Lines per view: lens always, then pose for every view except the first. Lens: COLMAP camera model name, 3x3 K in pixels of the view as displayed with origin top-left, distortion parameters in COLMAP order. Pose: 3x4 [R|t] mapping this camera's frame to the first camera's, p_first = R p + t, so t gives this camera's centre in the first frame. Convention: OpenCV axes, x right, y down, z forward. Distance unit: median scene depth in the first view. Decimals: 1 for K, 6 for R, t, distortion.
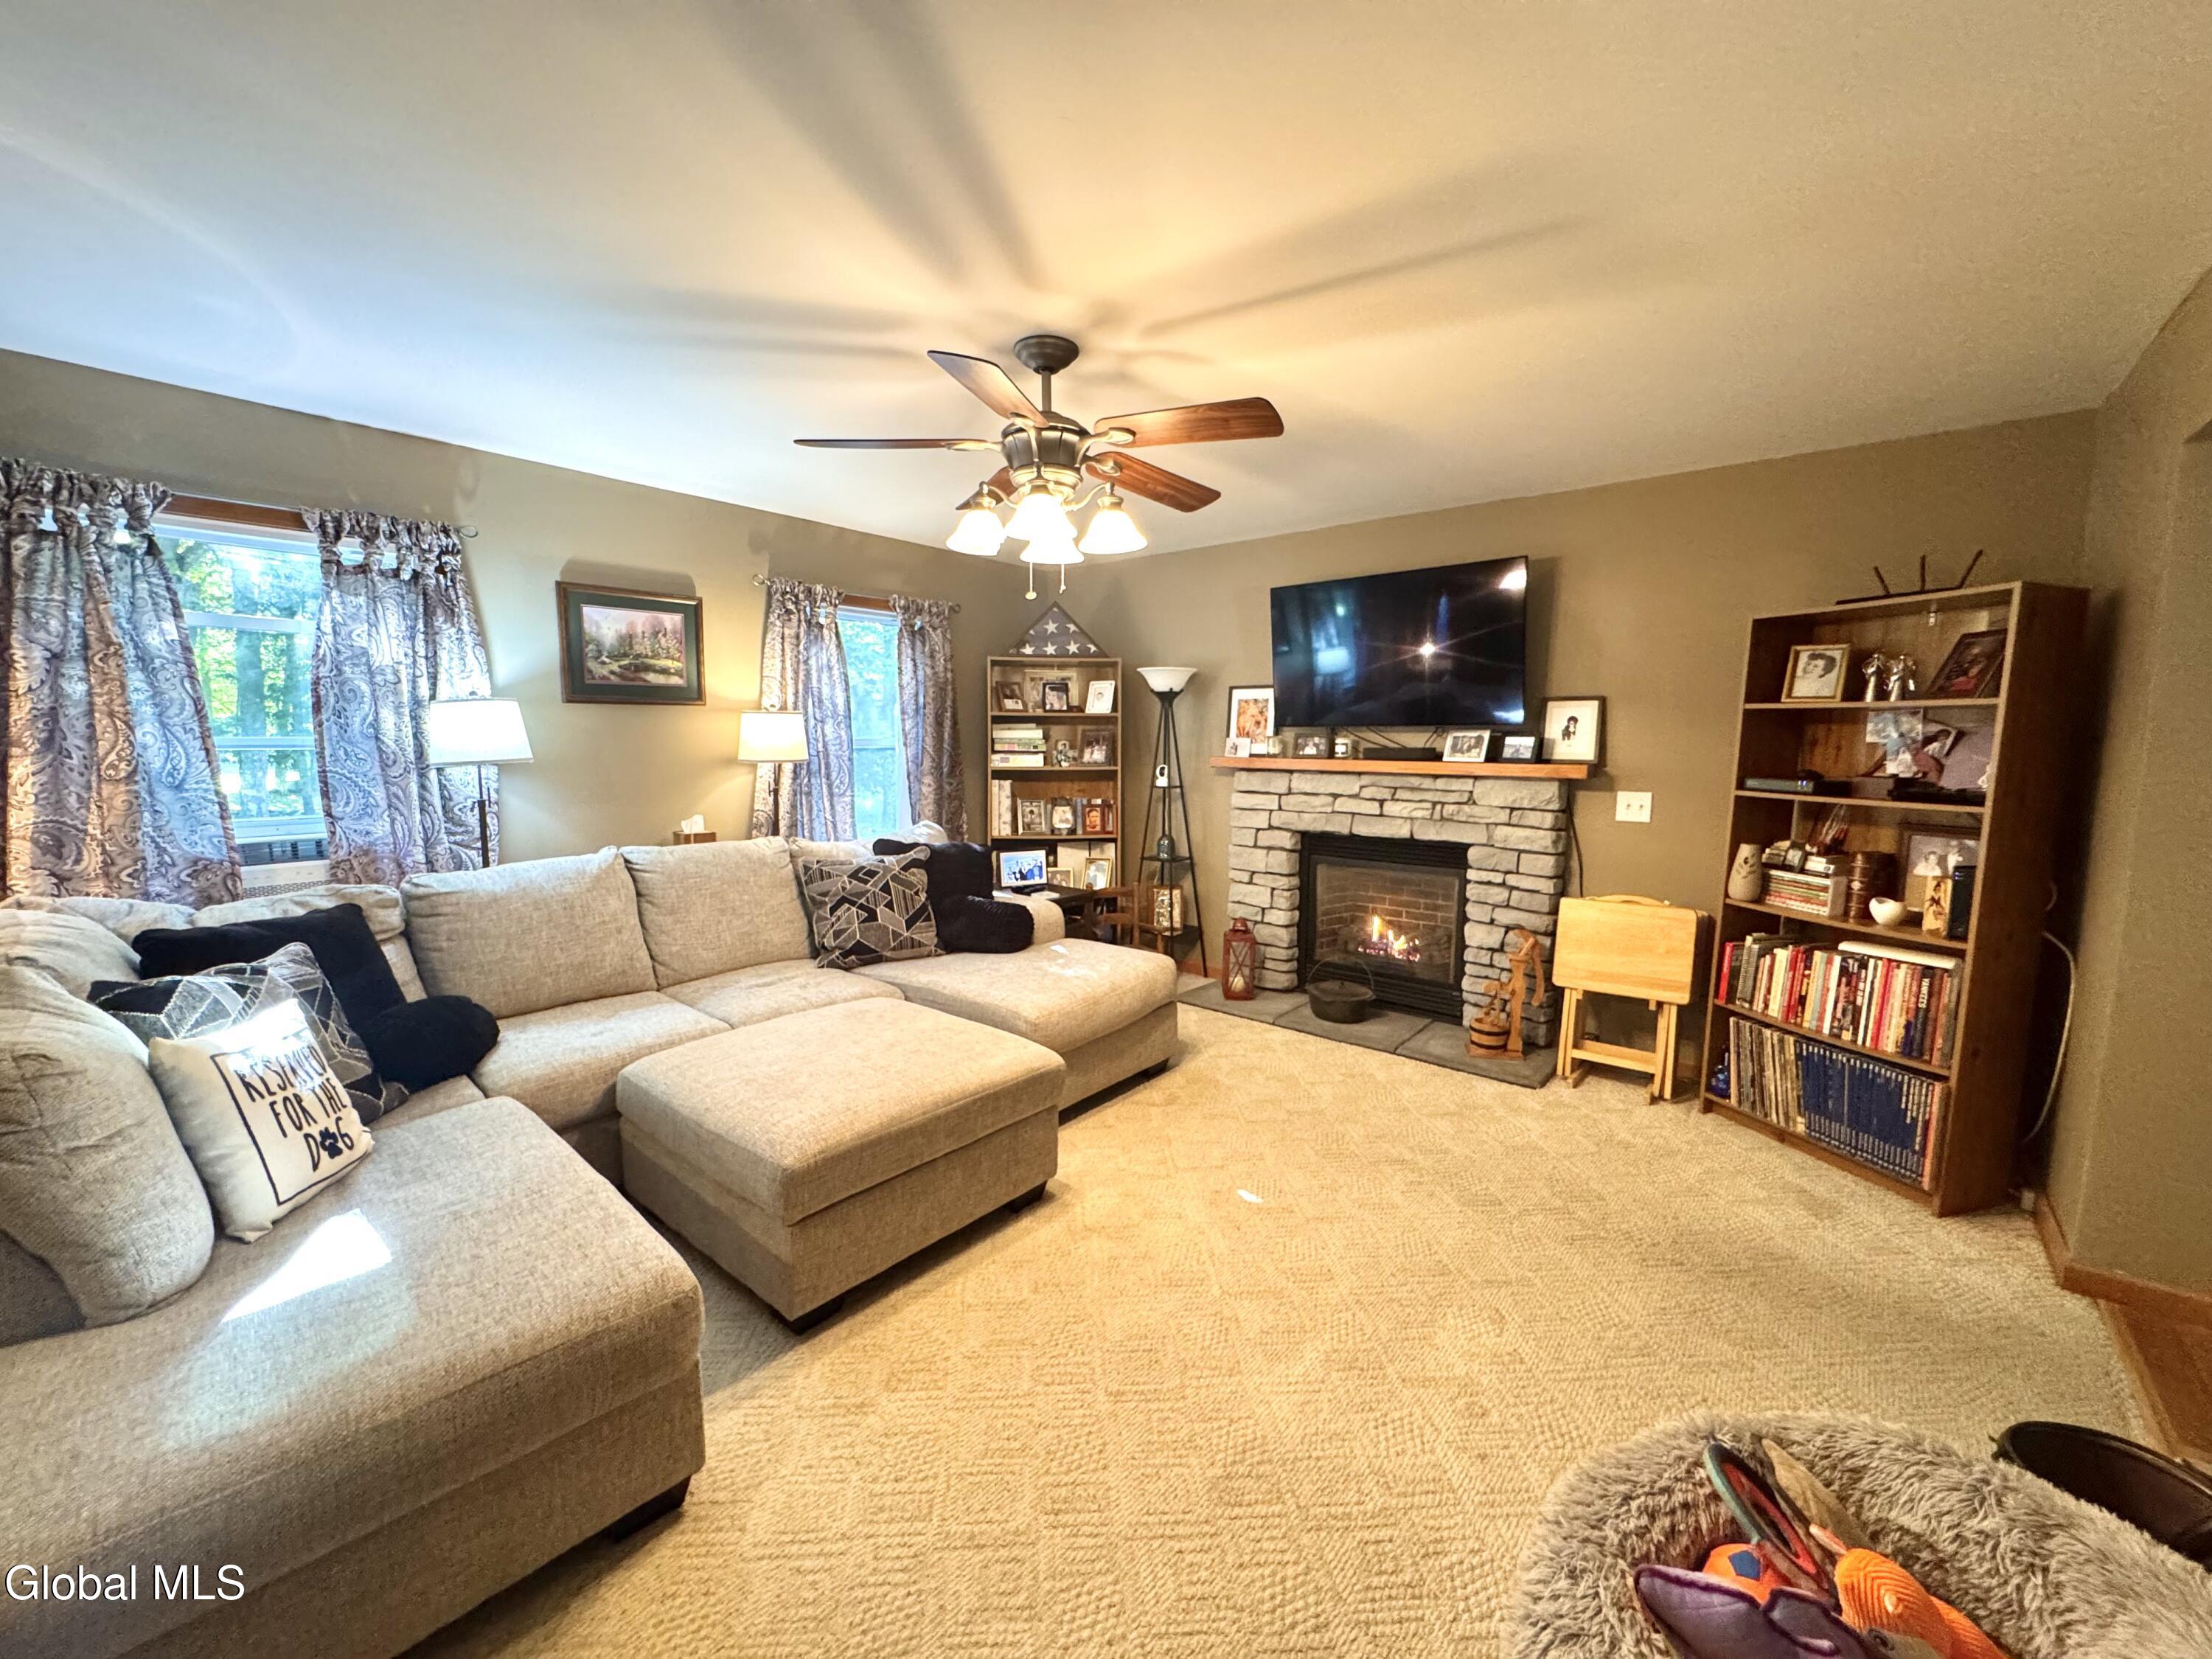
lens RADIAL K [[879.7, 0, 1104.8], [0, 879.7, 827.1], [0, 0, 1]] dist [-0.003335, 0.000095]
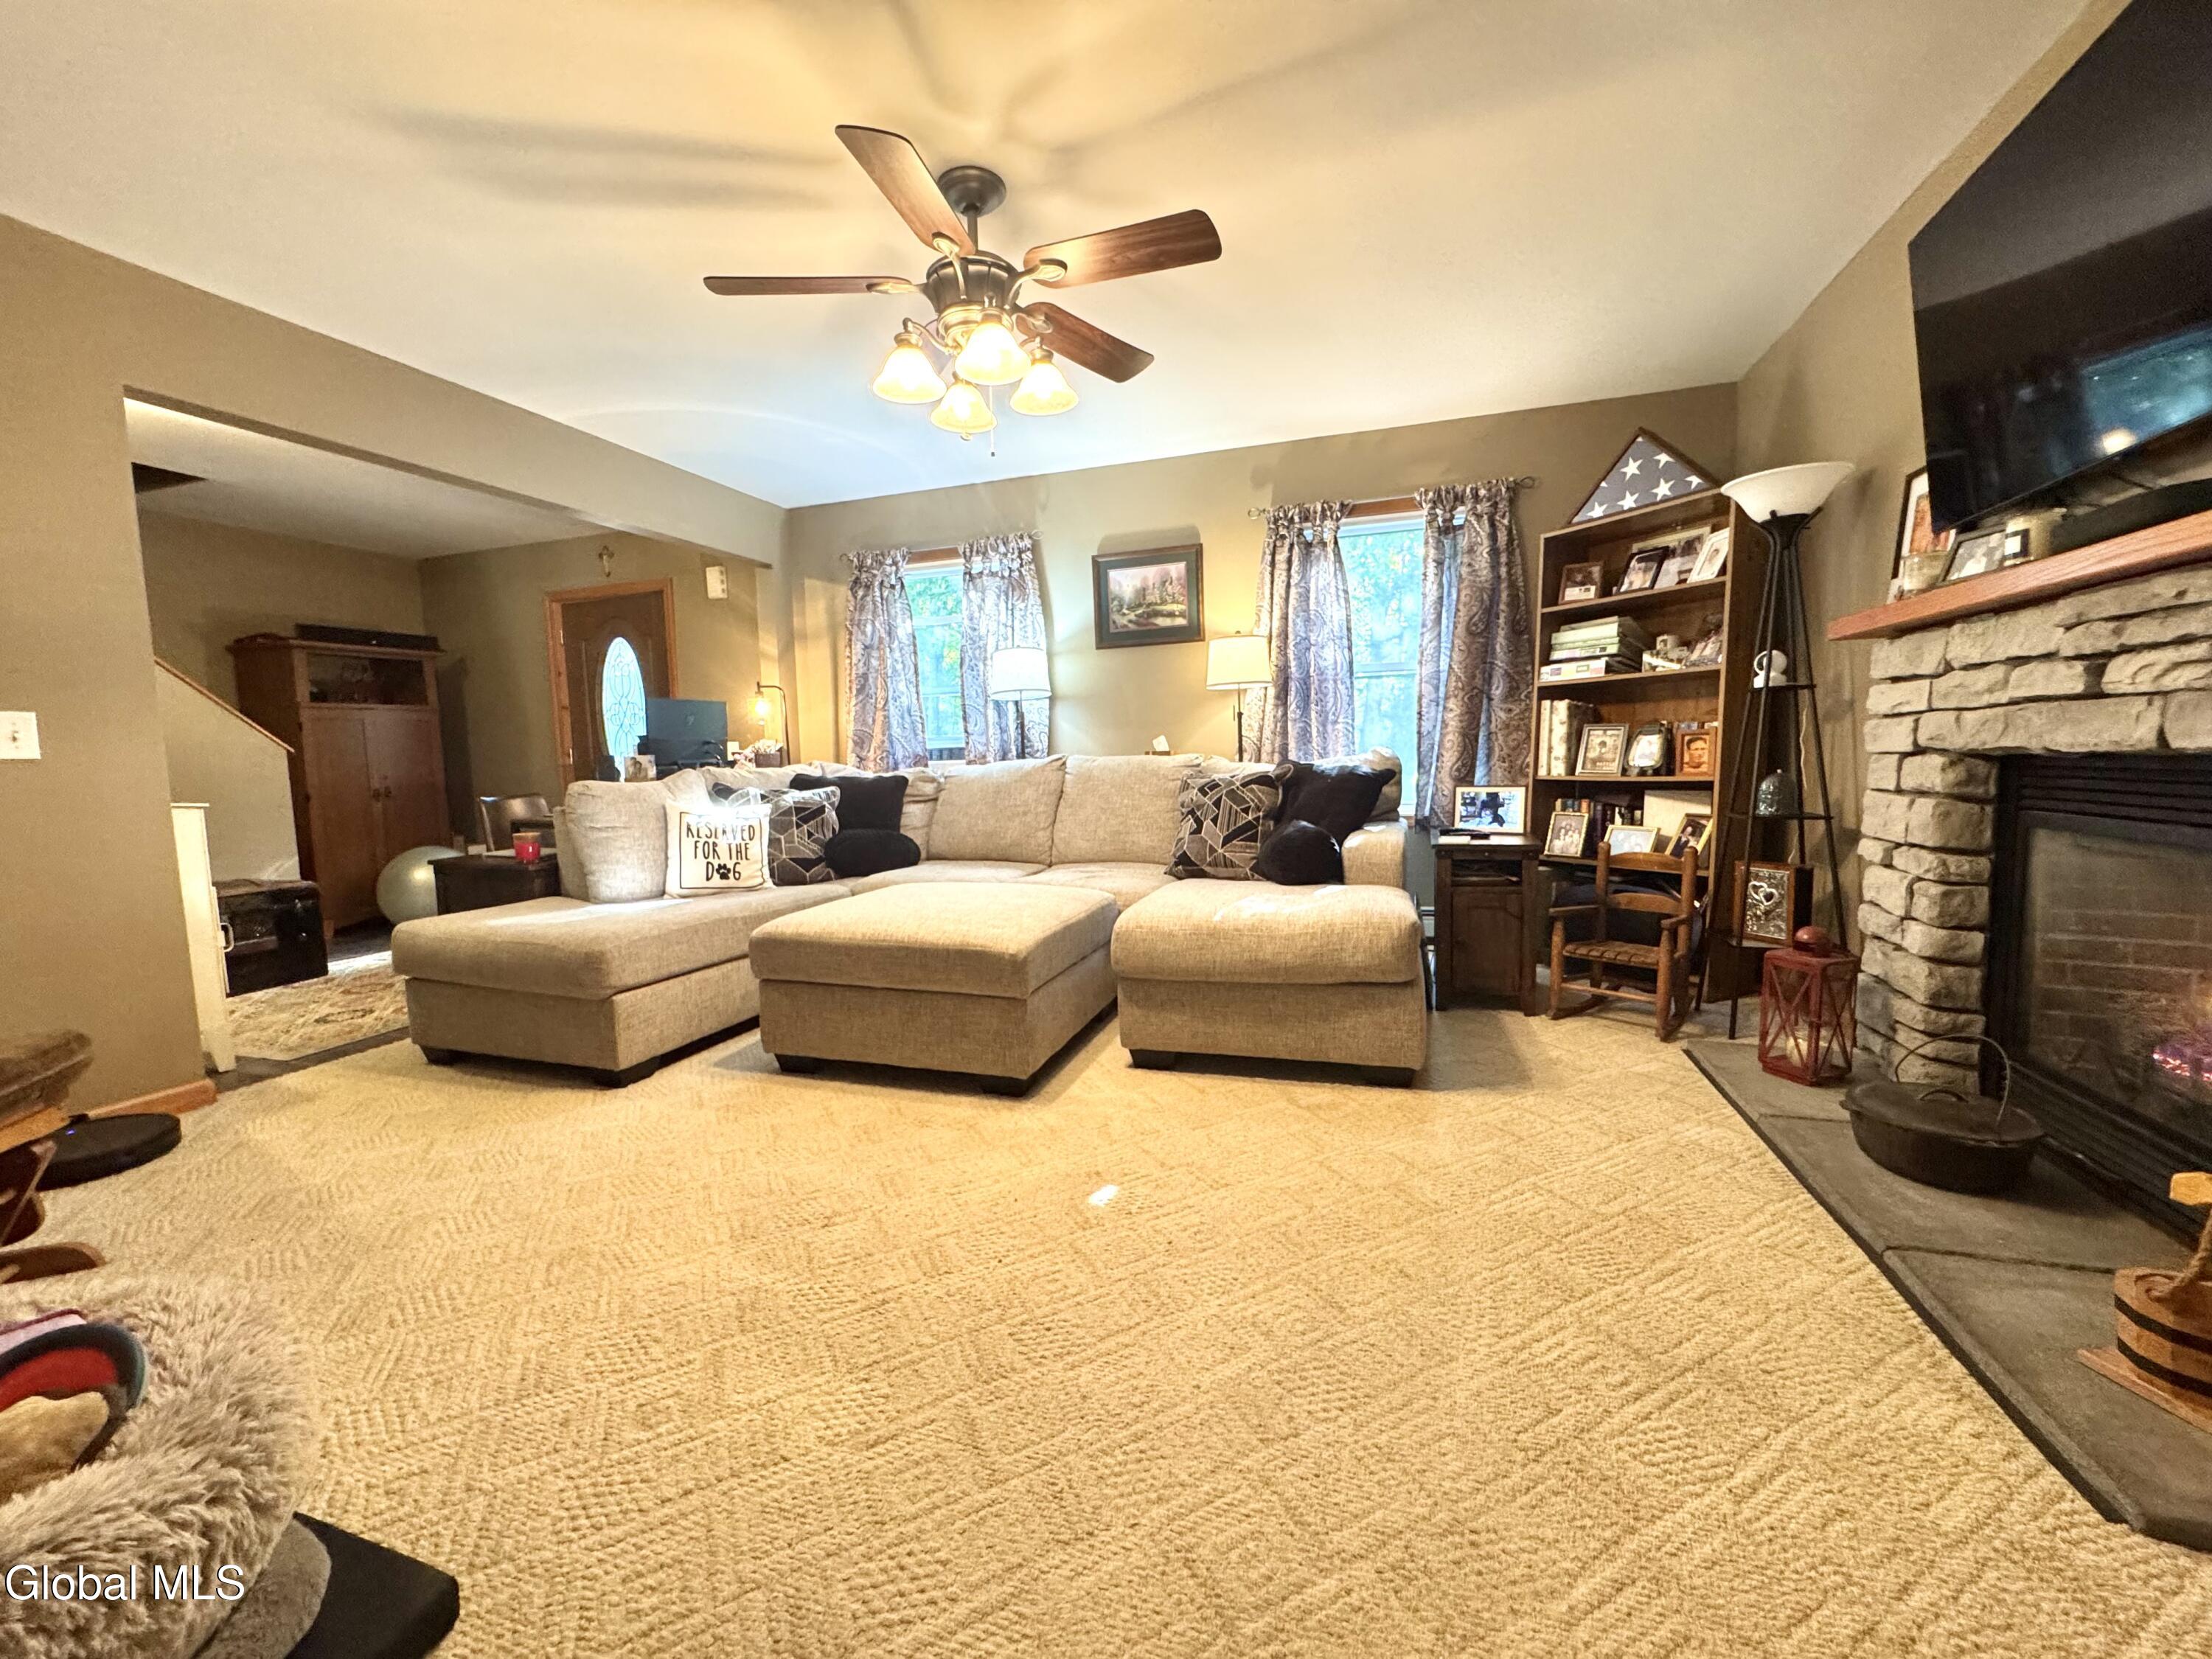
lens RADIAL K [[879.7, 0, 1108.6], [0, 879.7, 829.7], [0, 0, 1]] dist [-0.003335, 0.000095]
pose [[0.370366, 0.062835, -0.926758, 0.578300], [-0.065619, 0.996987, 0.041373, 0.065364], [0.926565, 0.045490, 0.373373, 0.512752]]
